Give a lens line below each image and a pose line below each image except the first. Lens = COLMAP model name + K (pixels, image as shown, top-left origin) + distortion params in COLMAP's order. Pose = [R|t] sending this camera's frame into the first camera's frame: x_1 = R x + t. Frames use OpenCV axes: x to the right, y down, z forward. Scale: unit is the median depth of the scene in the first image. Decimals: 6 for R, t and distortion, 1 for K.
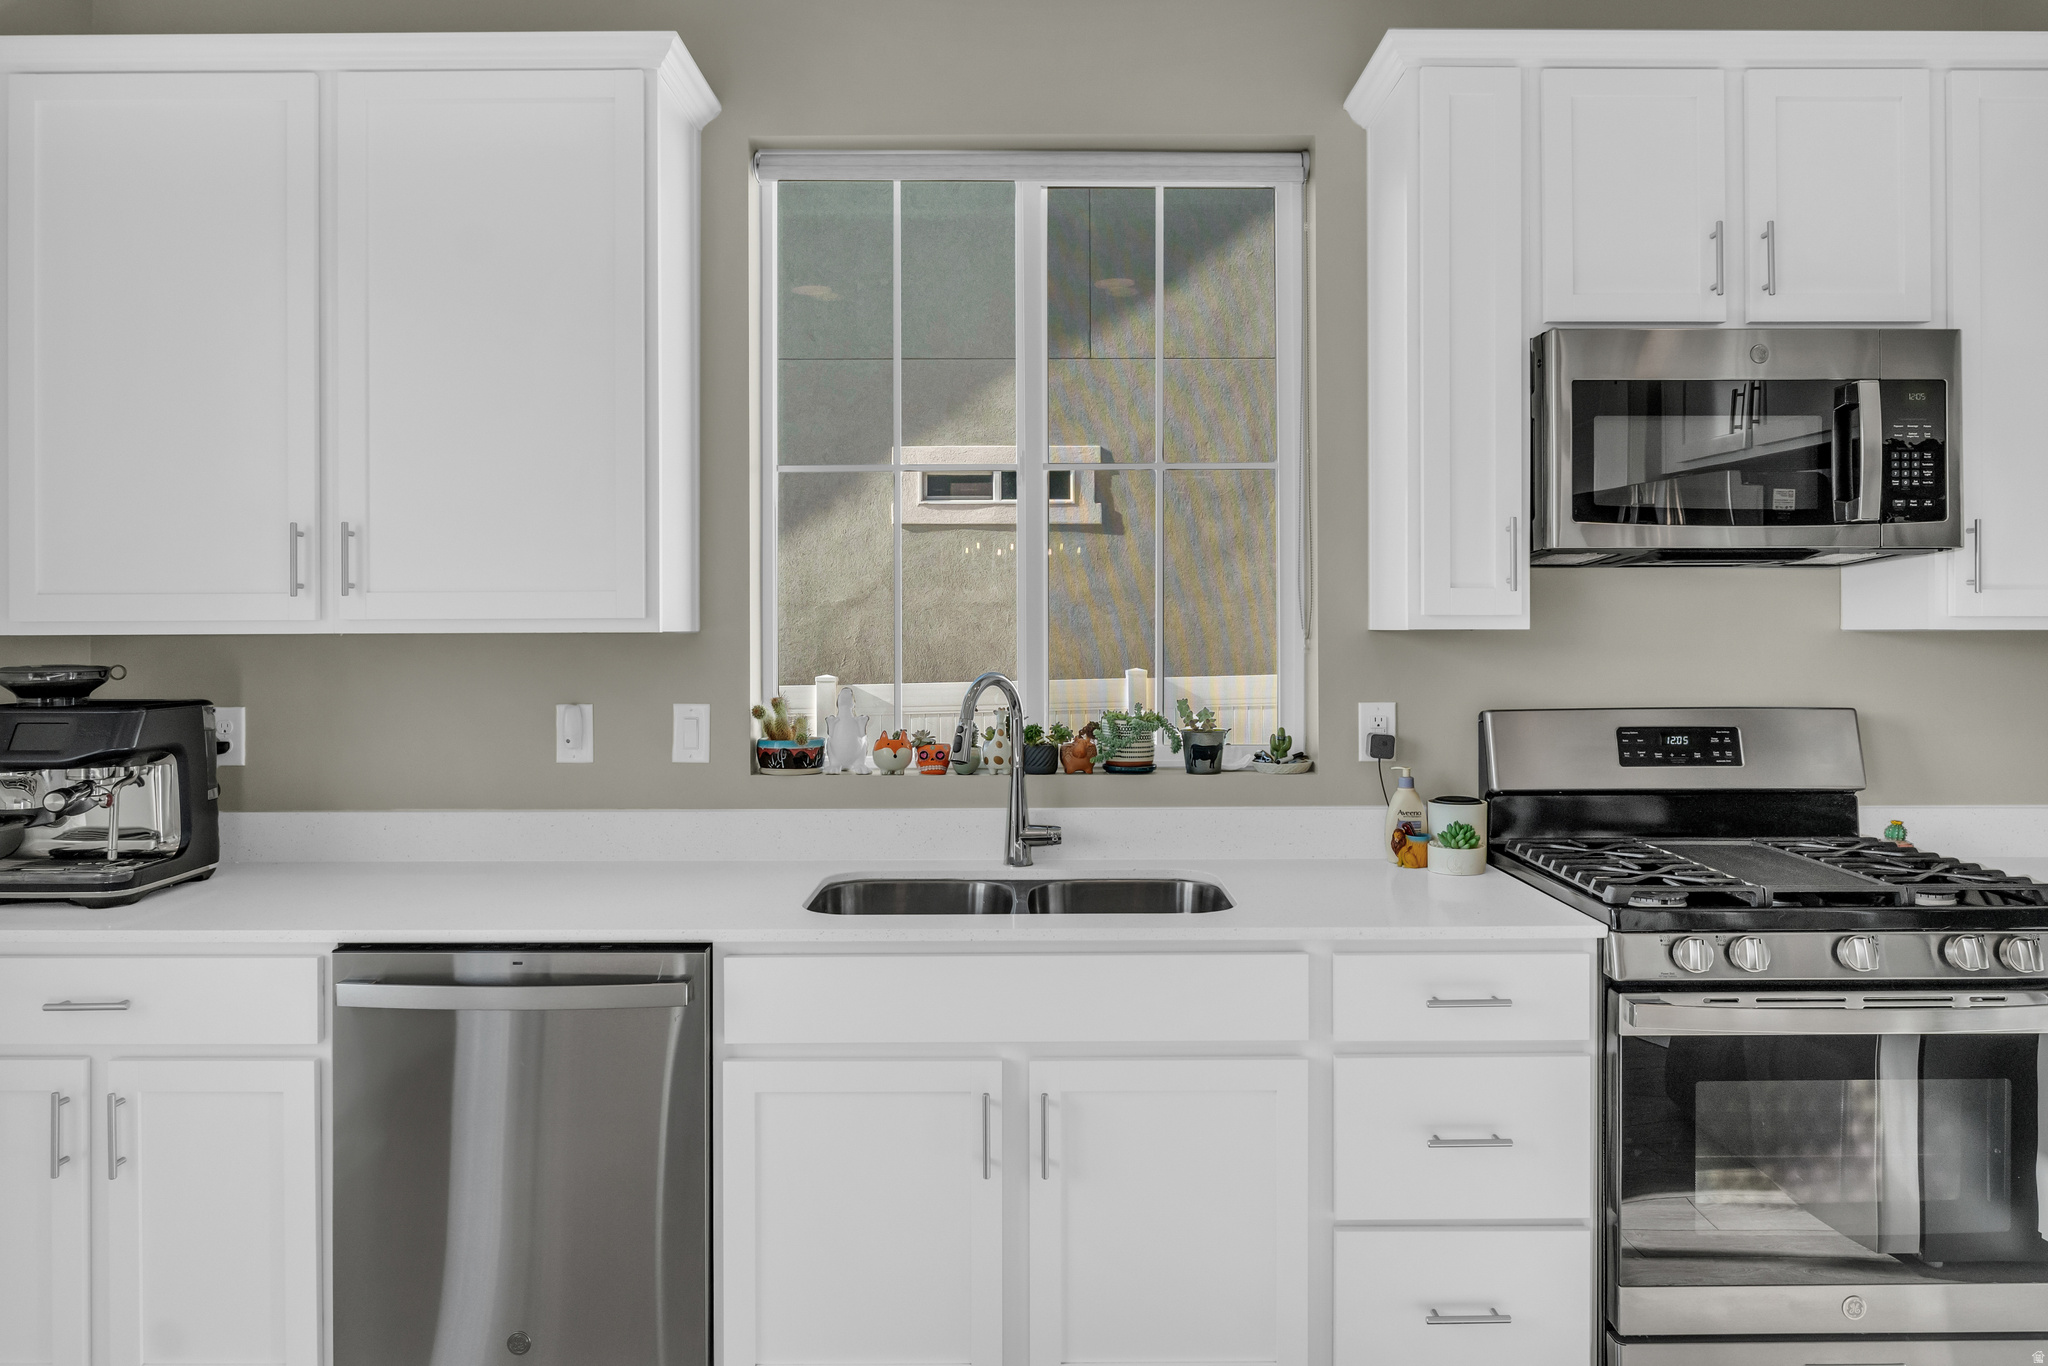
lens RADIAL K [[1320.0, 0, 1022.4], [0, 1320.0, 626.8], [0, 0, 1]] dist [-0.008447, 0.004882]
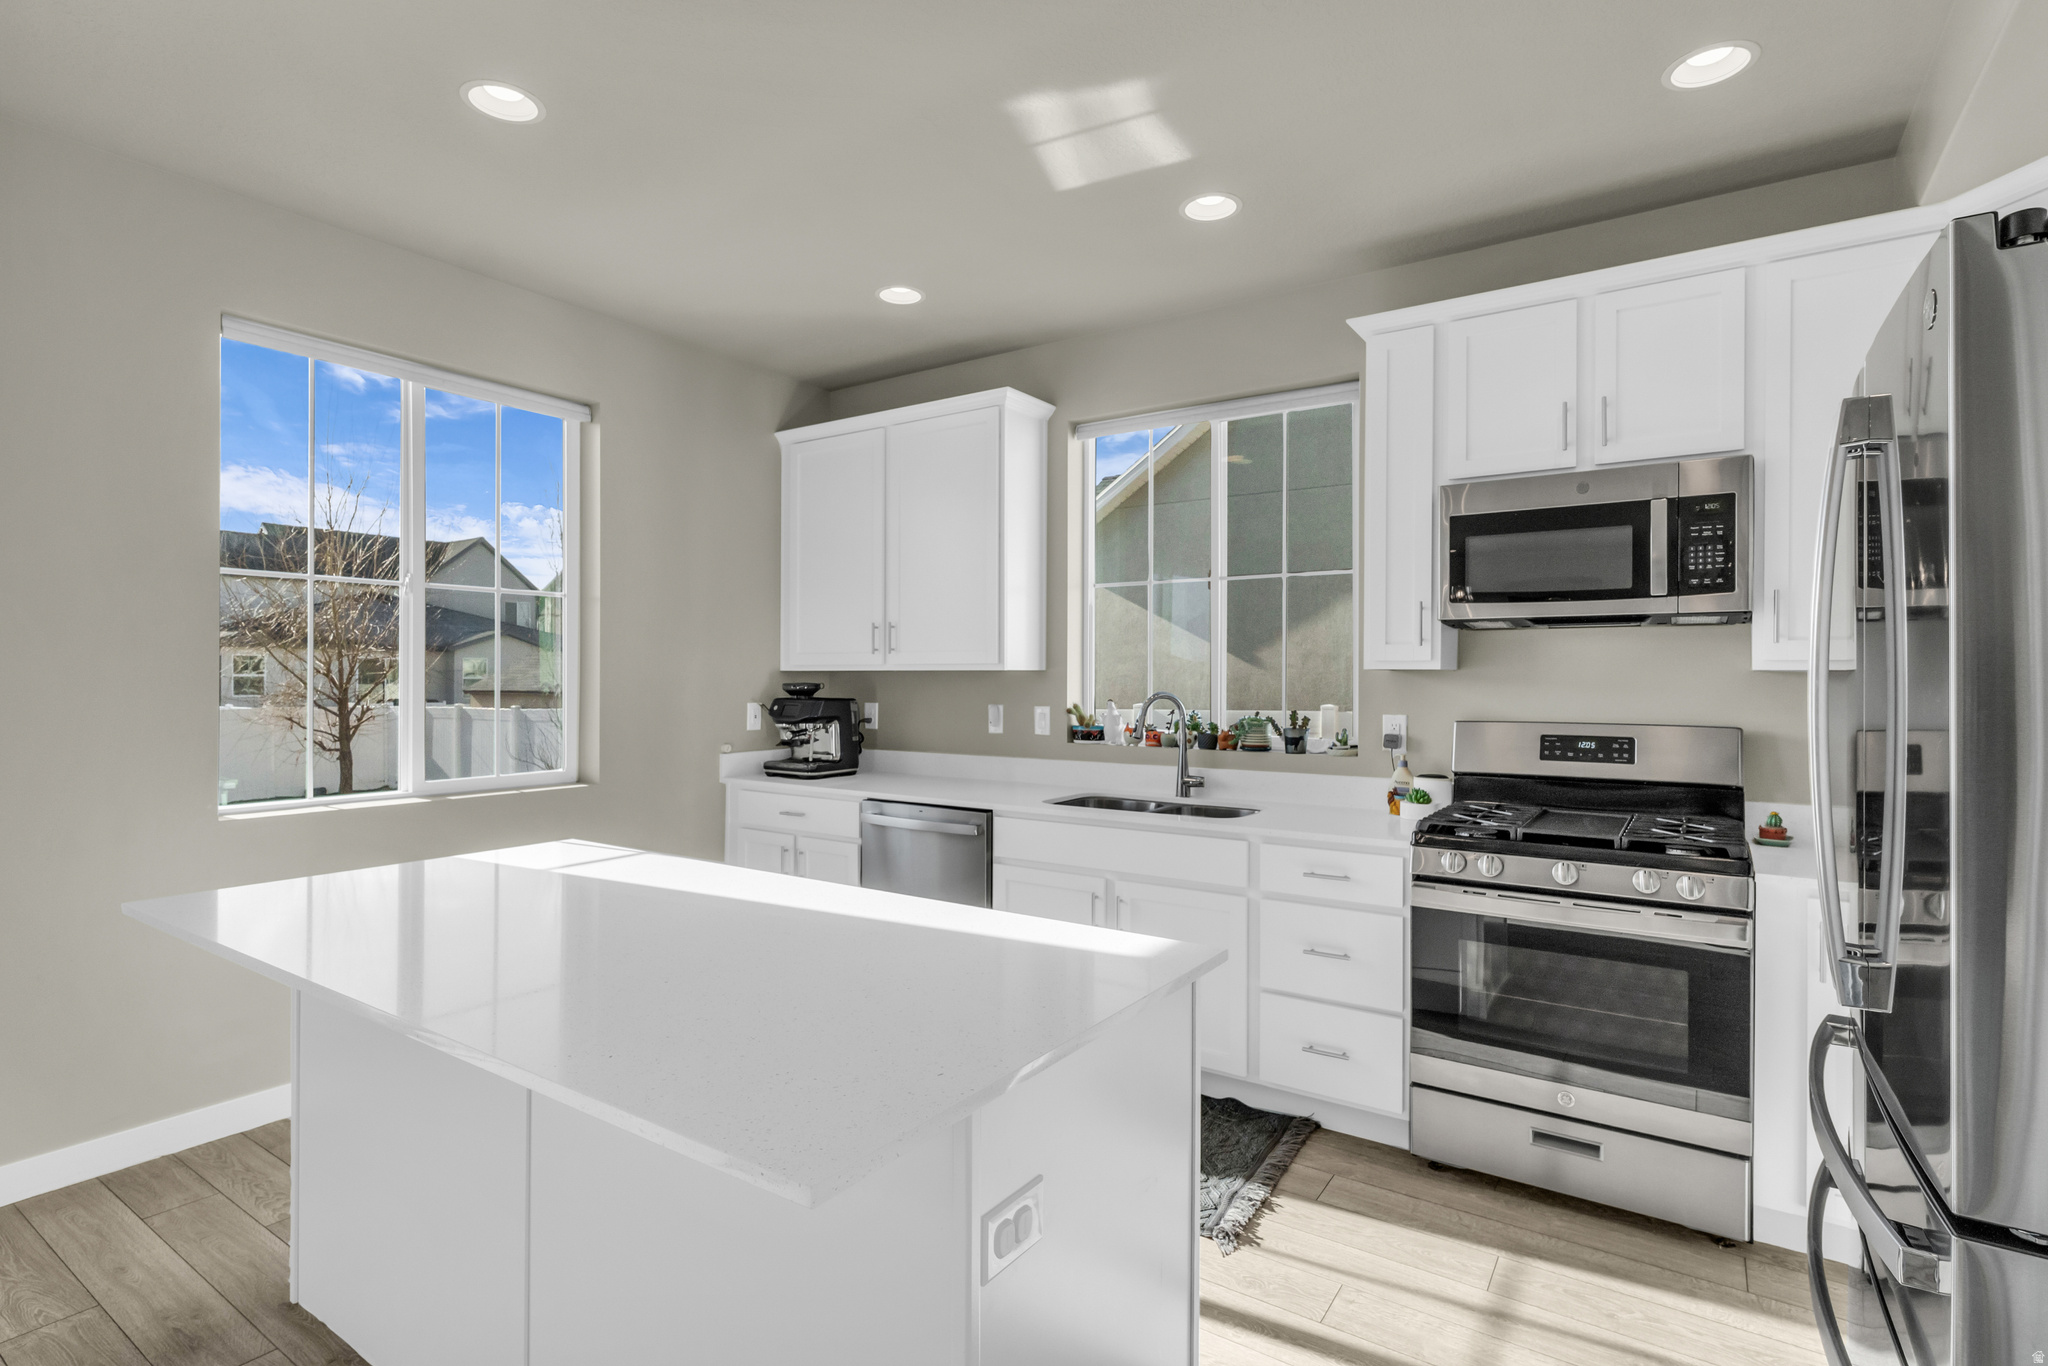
lens RADIAL K [[976.5, 0, 1044.8], [0, 976.5, 678.2], [0, 0, 1]] dist [0.005215, 0.000351]
pose [[0.833884, 0.006698, -0.551898, 0.612248], [-0.004408, 0.999975, 0.005476, 0.008185], [0.551921, -0.002133, 0.833893, -0.260534]]
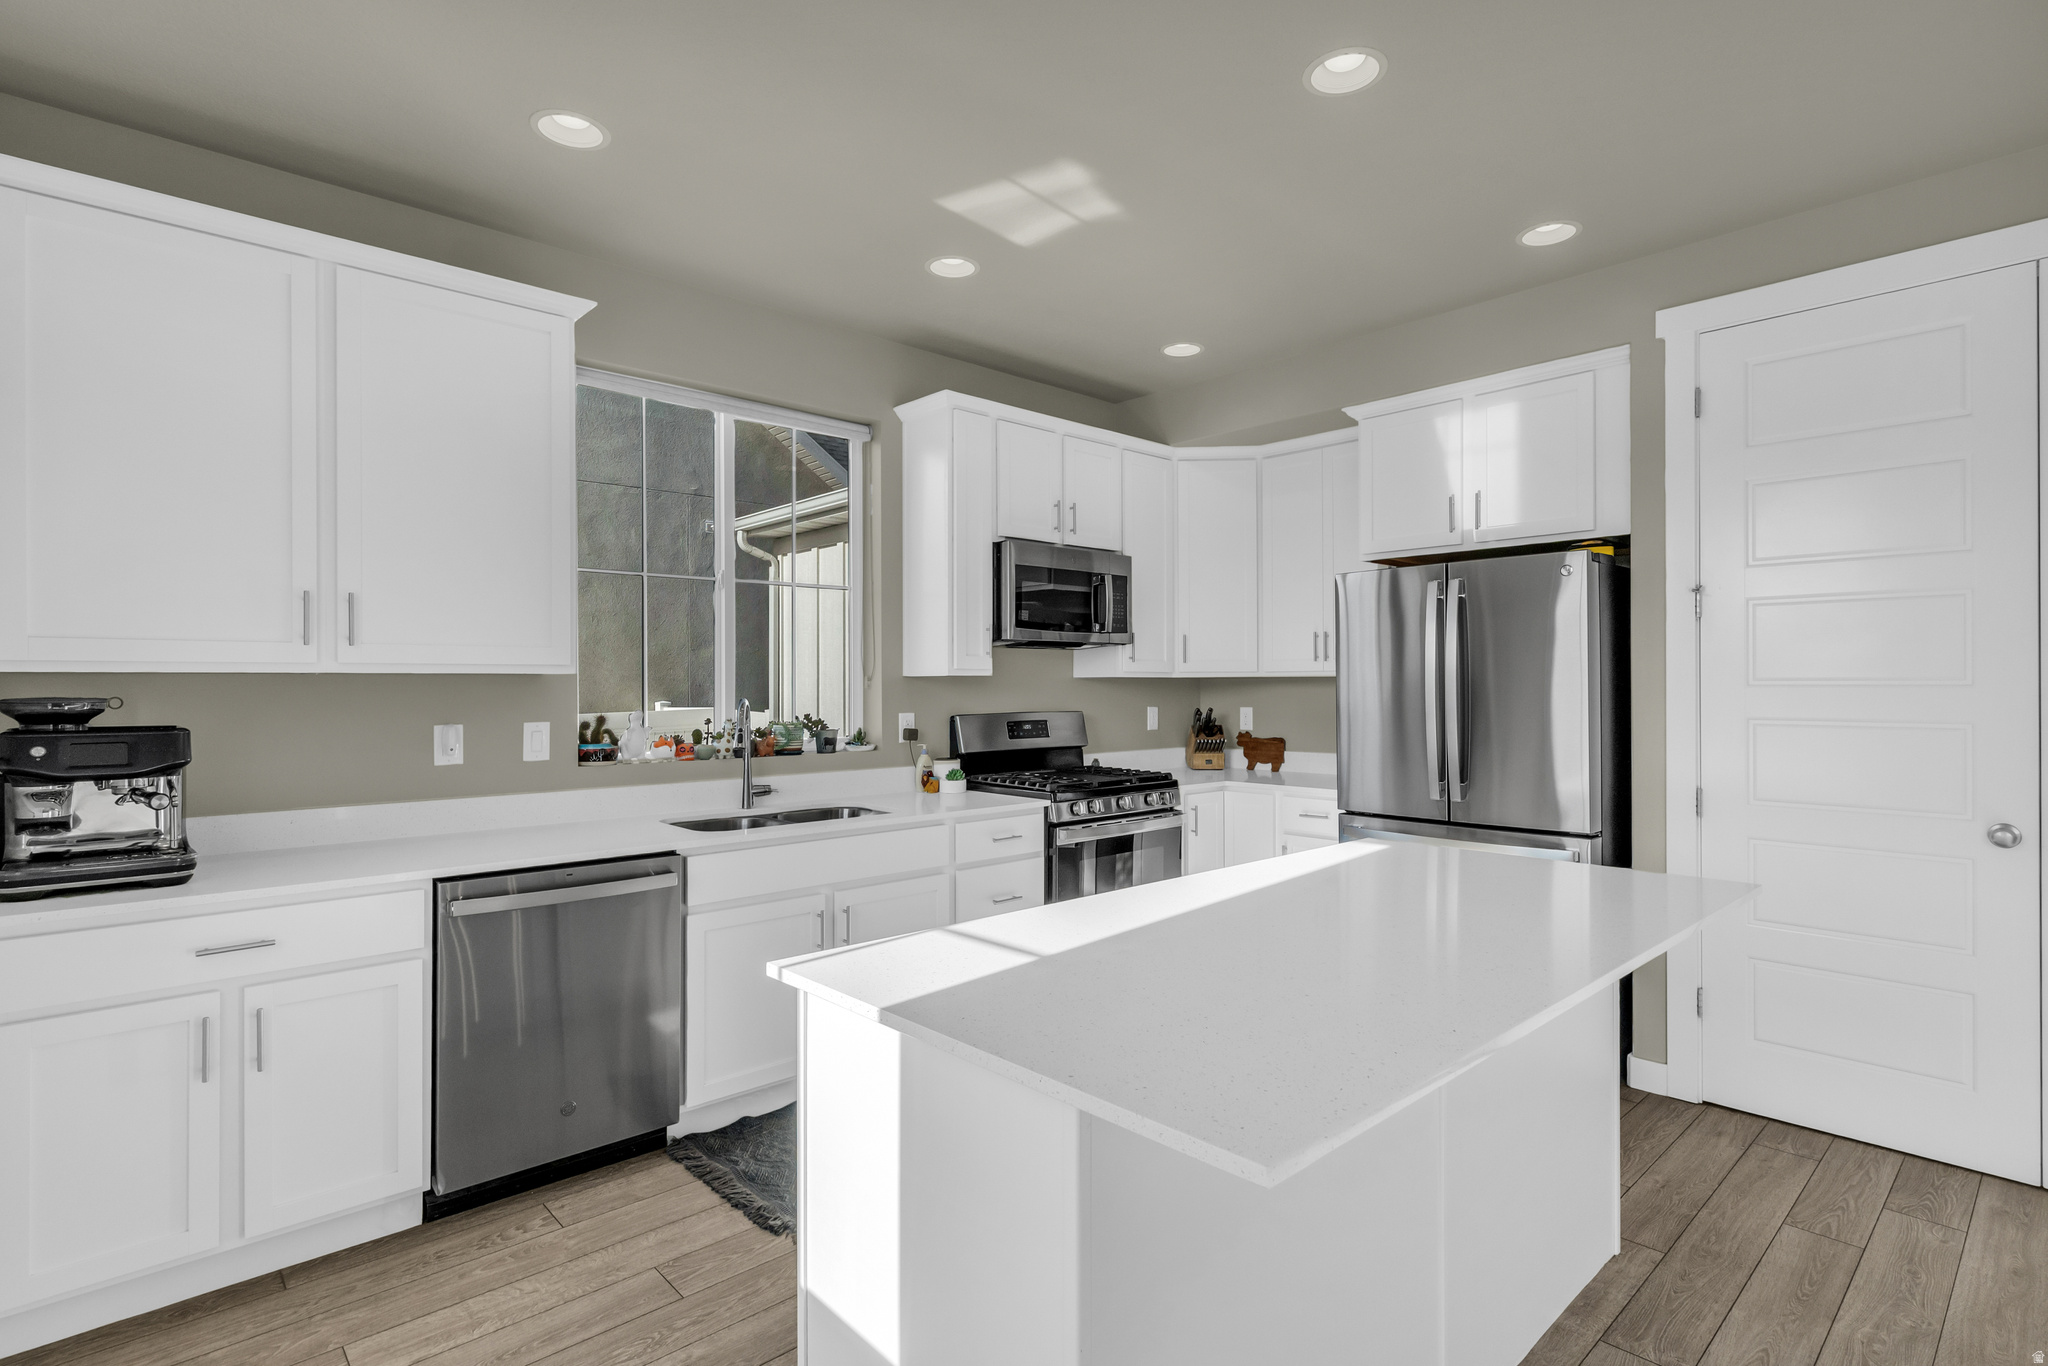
lens RADIAL K [[996.7, 0, 1029.7], [0, 996.7, 675.8], [0, 0, 1]] dist [0.002865, -0.000392]
pose [[0.738551, 0.006970, 0.674161, -0.642301], [-0.003270, 0.999972, -0.006756, 0.012157], [-0.674190, 0.002785, 0.738553, -0.242484]]
